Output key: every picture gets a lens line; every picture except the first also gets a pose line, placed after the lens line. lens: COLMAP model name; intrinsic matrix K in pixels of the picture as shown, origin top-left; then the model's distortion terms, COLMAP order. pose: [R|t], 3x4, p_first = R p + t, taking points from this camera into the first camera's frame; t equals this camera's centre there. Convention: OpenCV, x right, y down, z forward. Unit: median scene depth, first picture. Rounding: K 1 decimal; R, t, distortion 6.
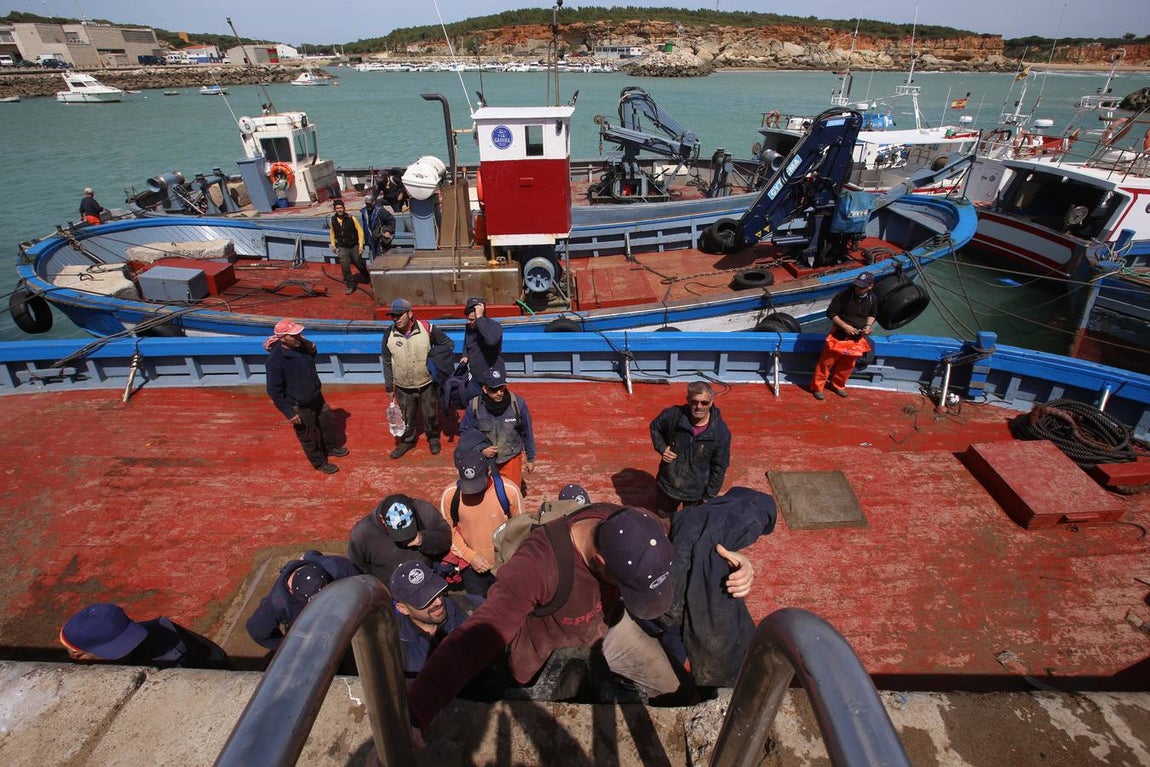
lens RADIAL K [[511.3, 0, 570.5], [0, 511.3, 384.5], [0, 0, 1]] dist [-0.029208, 0.006701]
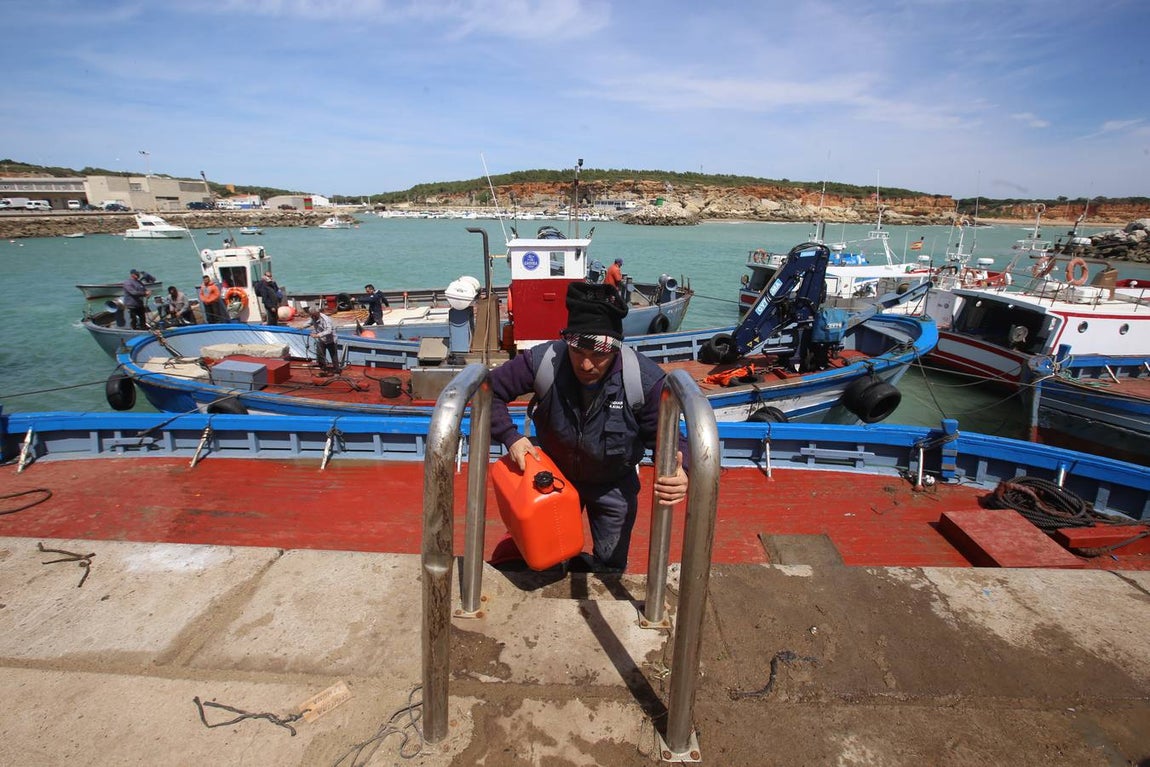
lens RADIAL K [[515.2, 0, 570.9], [0, 515.2, 383.5], [0, 0, 1]] dist [-0.047943, 0.015982]
pose [[0.999929, 0.011597, 0.002600, -0.029256], [-0.010616, 0.969882, -0.243345, 0.079143], [-0.005343, 0.243300, 0.969936, -0.100374]]
